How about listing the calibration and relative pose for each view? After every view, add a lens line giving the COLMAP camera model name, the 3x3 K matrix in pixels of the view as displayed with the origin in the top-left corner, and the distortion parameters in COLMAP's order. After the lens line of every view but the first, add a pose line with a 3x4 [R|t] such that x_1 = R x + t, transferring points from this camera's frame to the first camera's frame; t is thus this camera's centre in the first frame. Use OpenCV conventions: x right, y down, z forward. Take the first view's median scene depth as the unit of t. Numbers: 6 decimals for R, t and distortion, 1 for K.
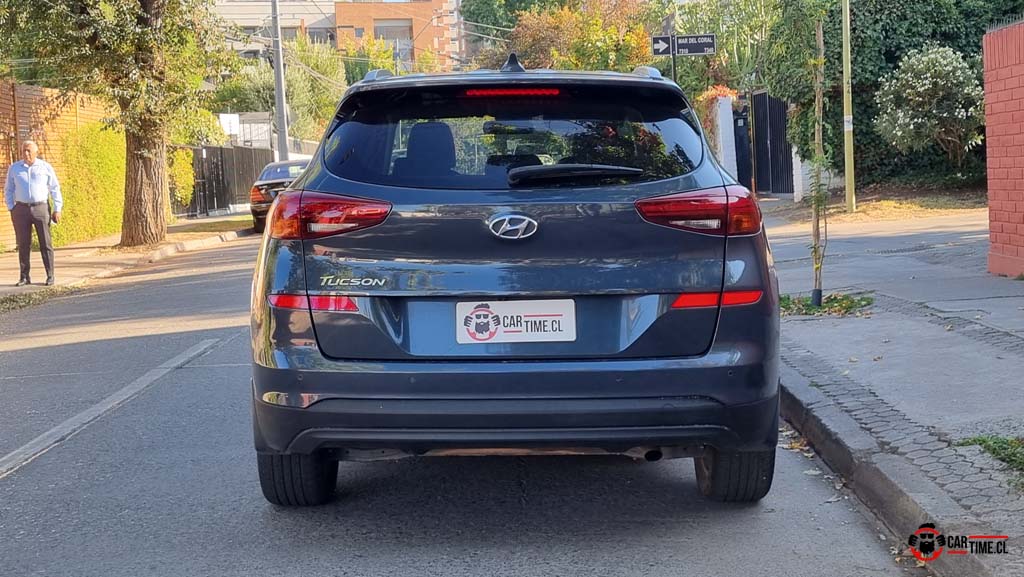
lens RADIAL K [[1362.7, 0, 512.0], [0, 1362.7, 288.5], [0, 0, 1]] dist [0.053786, 0.021215]
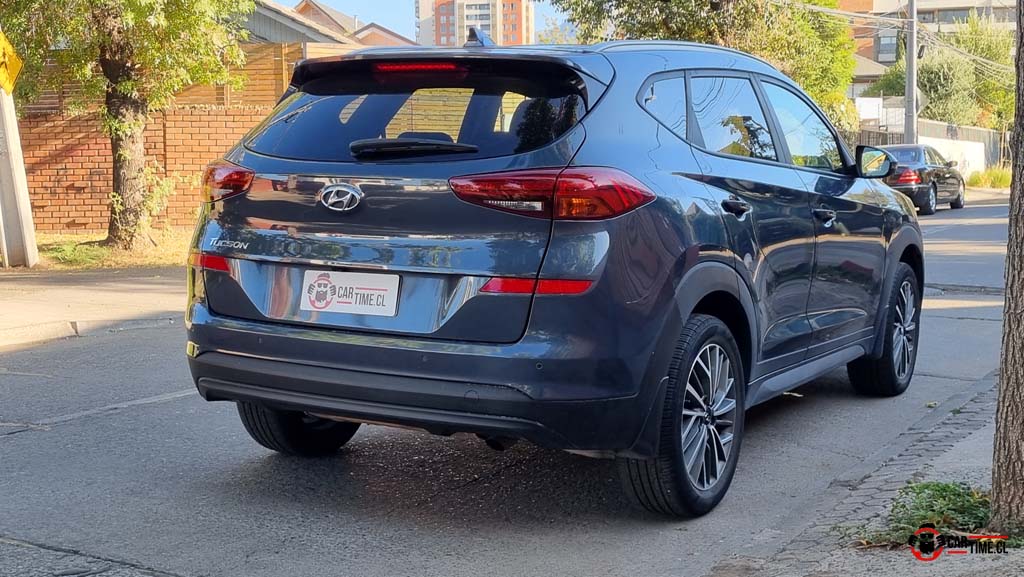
lens RADIAL K [[1362.7, 0, 512.0], [0, 1362.7, 288.5], [0, 0, 1]] dist [0.053786, 0.021215]
pose [[0.869051, 0.076431, -0.488784, 0.545533], [-0.071242, 0.997030, 0.029237, -0.015623], [0.489567, 0.009413, 0.871915, 0.159692]]
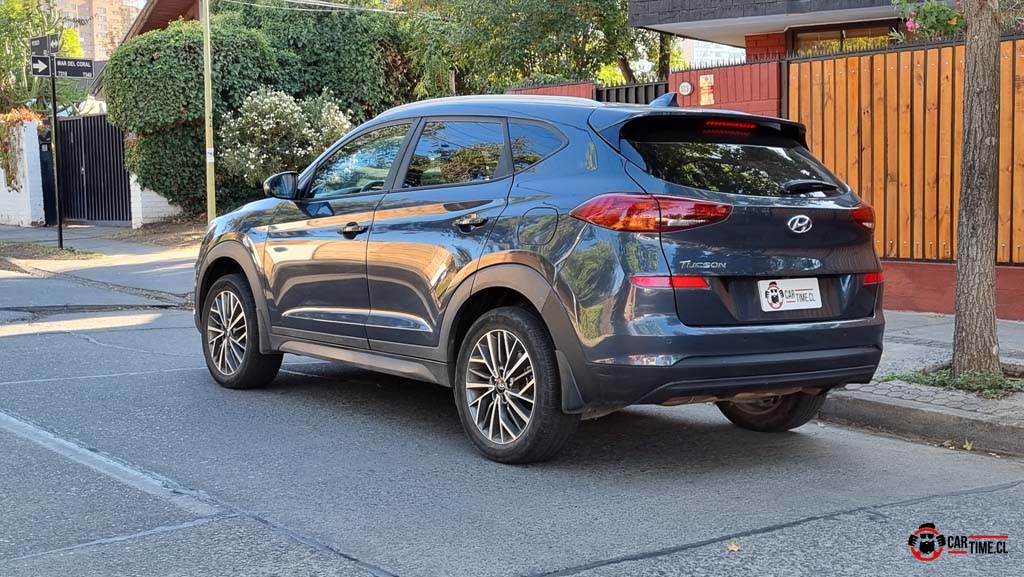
lens RADIAL K [[1362.7, 0, 512.0], [0, 1362.7, 288.5], [0, 0, 1]] dist [0.053786, 0.021215]
pose [[0.789713, -0.011073, 0.613376, -0.950299], [0.027160, 0.999488, -0.016925, 0.030679], [-0.612875, 0.030025, 0.789609, 0.087555]]
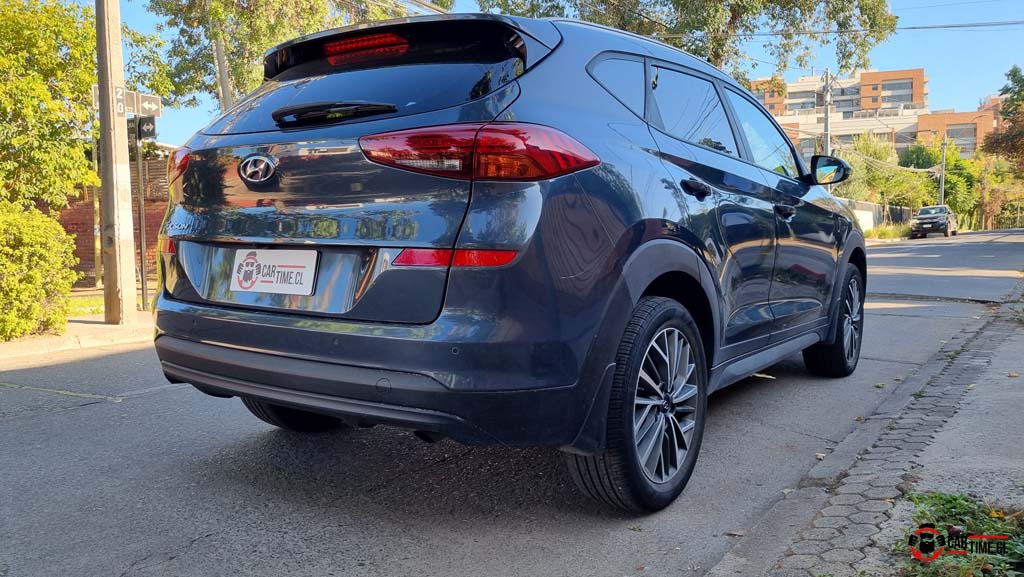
lens RADIAL K [[781.9, 0, 512.0], [0, 781.9, 288.5], [0, 0, 1]] dist [0.047975, -0.005237]
pose [[0.820314, 0.063749, -0.568350, 0.407571], [-0.067023, 0.997636, 0.015164, 0.015037], [0.567973, 0.025653, 0.822647, 0.585016]]
